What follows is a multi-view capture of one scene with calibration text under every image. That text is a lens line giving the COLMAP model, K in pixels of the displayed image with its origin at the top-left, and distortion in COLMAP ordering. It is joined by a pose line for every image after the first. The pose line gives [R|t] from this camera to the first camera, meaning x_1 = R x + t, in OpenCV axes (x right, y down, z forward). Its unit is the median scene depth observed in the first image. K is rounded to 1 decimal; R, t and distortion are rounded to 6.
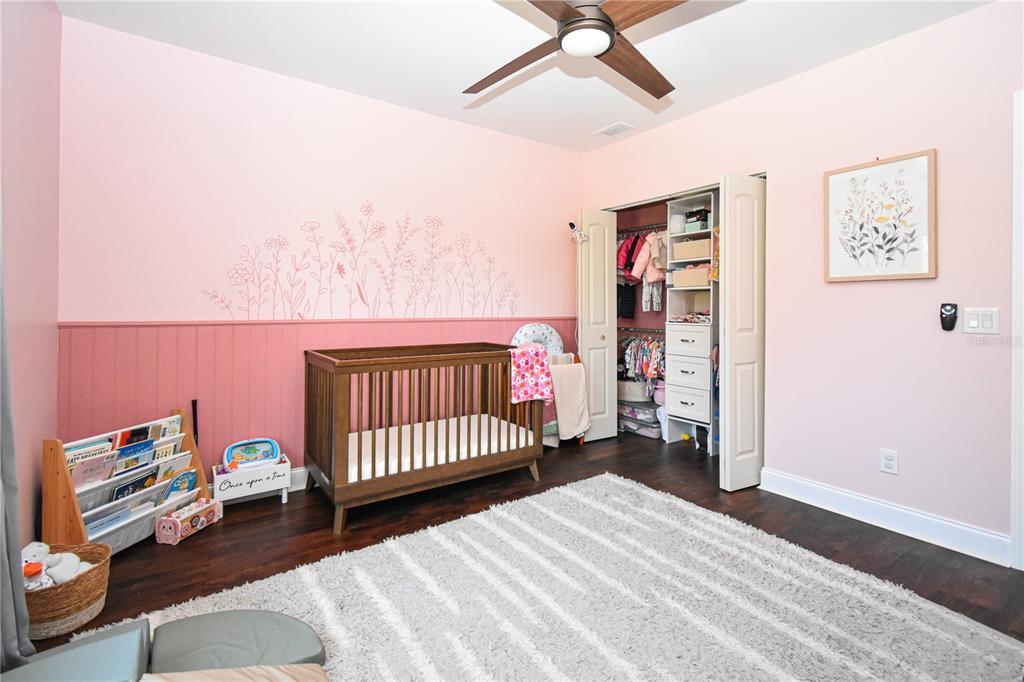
lens RADIAL K [[466.0, 0, 513.6], [0, 466.0, 301.6], [0, 0, 1]] dist [0.000135, -0.000131]
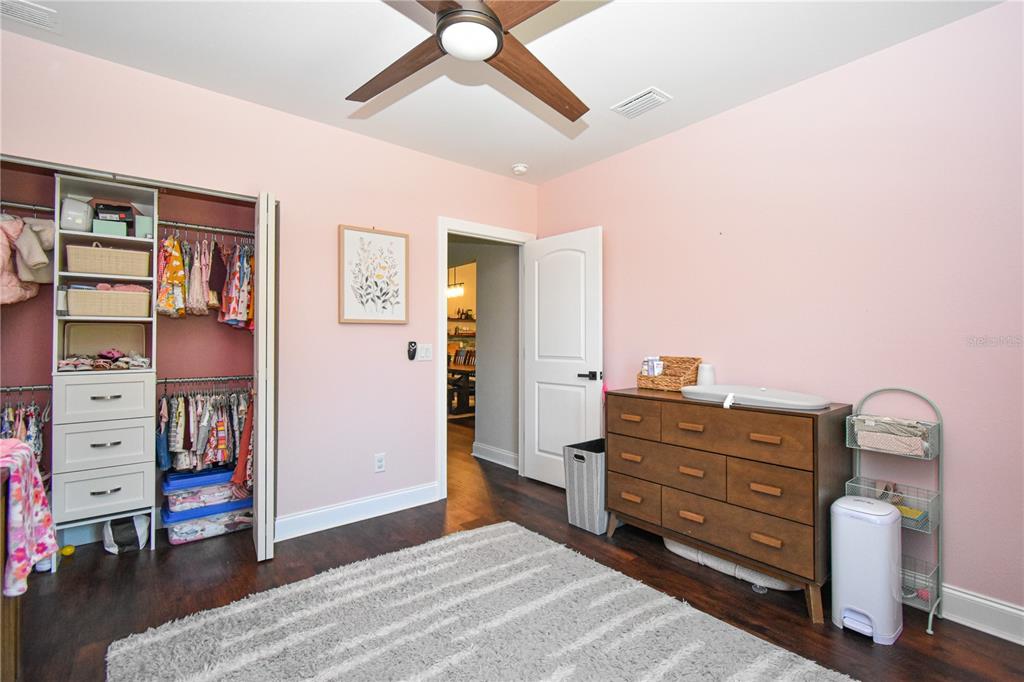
lens RADIAL K [[457.7, 0, 521.7], [0, 457.7, 335.0], [0, 0, 1]] dist [-0.001049, -0.000254]
pose [[-0.084564, 0.011163, 0.996356, -0.423080], [-0.006914, 0.999907, -0.011789, -0.001831], [-0.996394, -0.007886, -0.084479, 0.600741]]
